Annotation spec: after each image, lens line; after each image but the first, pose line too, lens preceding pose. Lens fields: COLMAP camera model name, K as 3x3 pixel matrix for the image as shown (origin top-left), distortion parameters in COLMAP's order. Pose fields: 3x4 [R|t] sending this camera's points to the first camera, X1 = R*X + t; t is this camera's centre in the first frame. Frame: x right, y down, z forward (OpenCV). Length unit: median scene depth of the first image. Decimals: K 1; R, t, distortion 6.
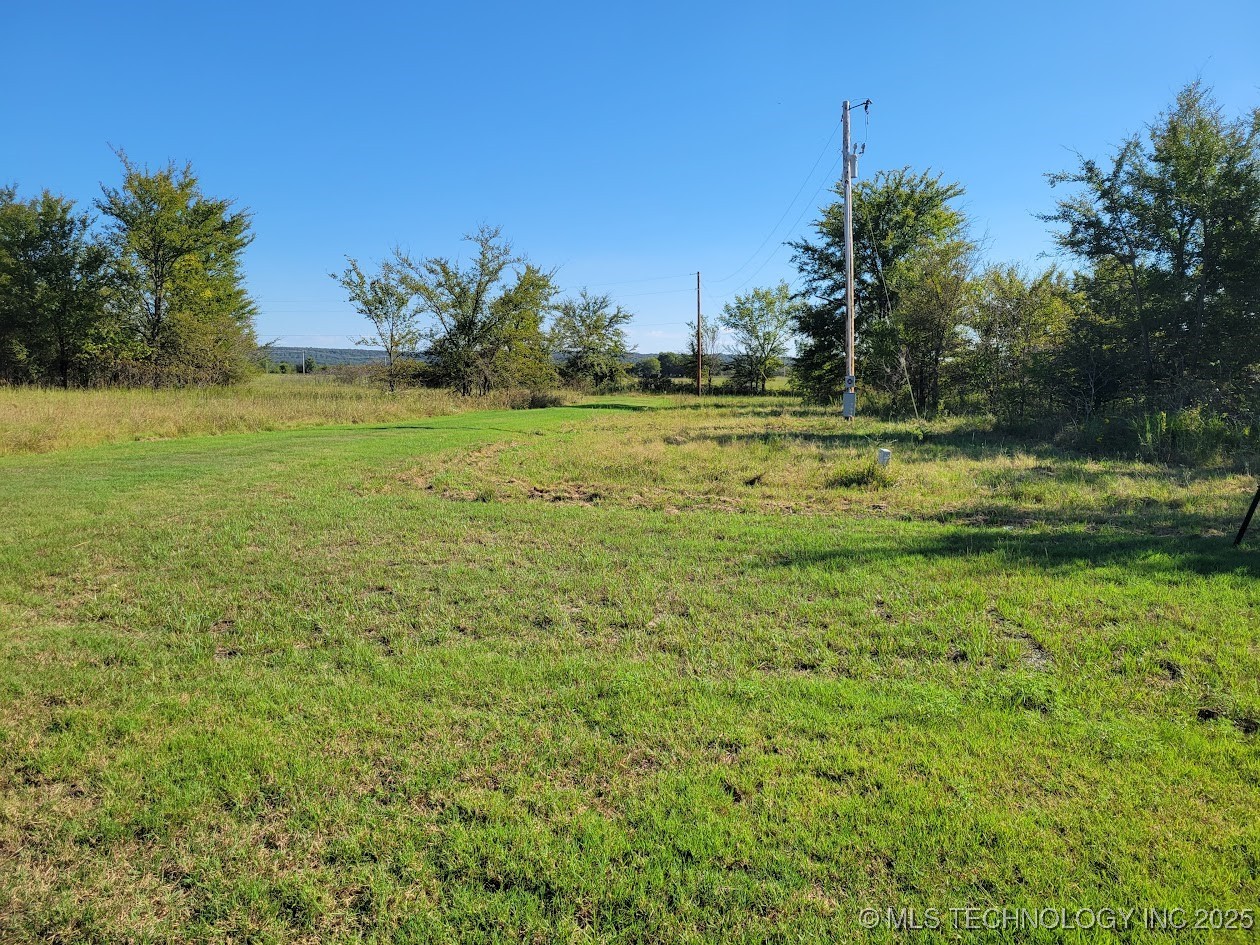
lens RADIAL K [[924.5, 0, 629.5], [0, 924.5, 467.8], [0, 0, 1]] dist [0.002689, -0.005404]
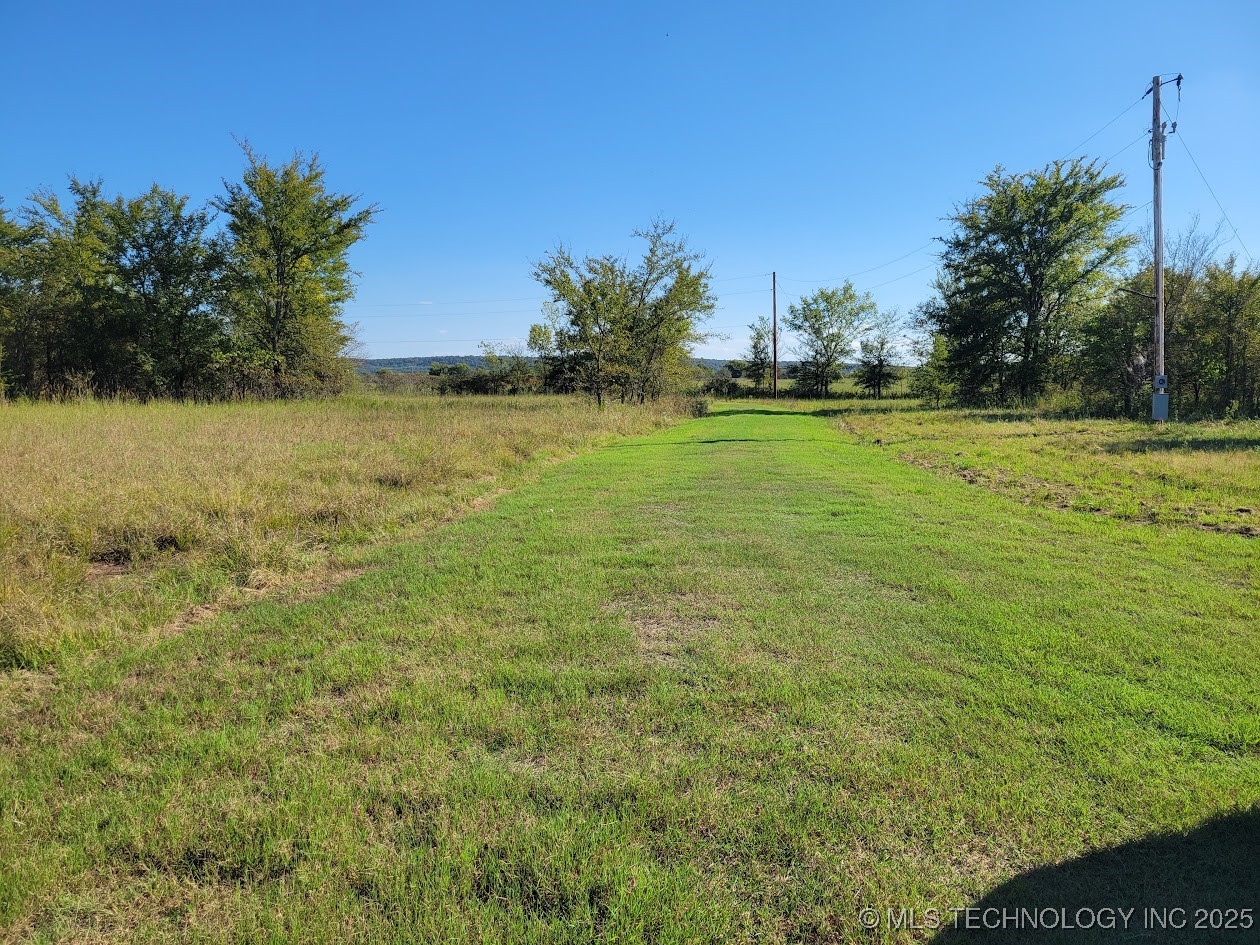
lens RADIAL K [[924.5, 0, 629.5], [0, 924.5, 467.8], [0, 0, 1]] dist [0.002689, -0.005404]
pose [[0.999085, -0.017173, 0.039168, -0.184058], [0.017365, 0.999839, -0.004573, -0.007356], [-0.039083, 0.005249, 0.999222, 0.059405]]
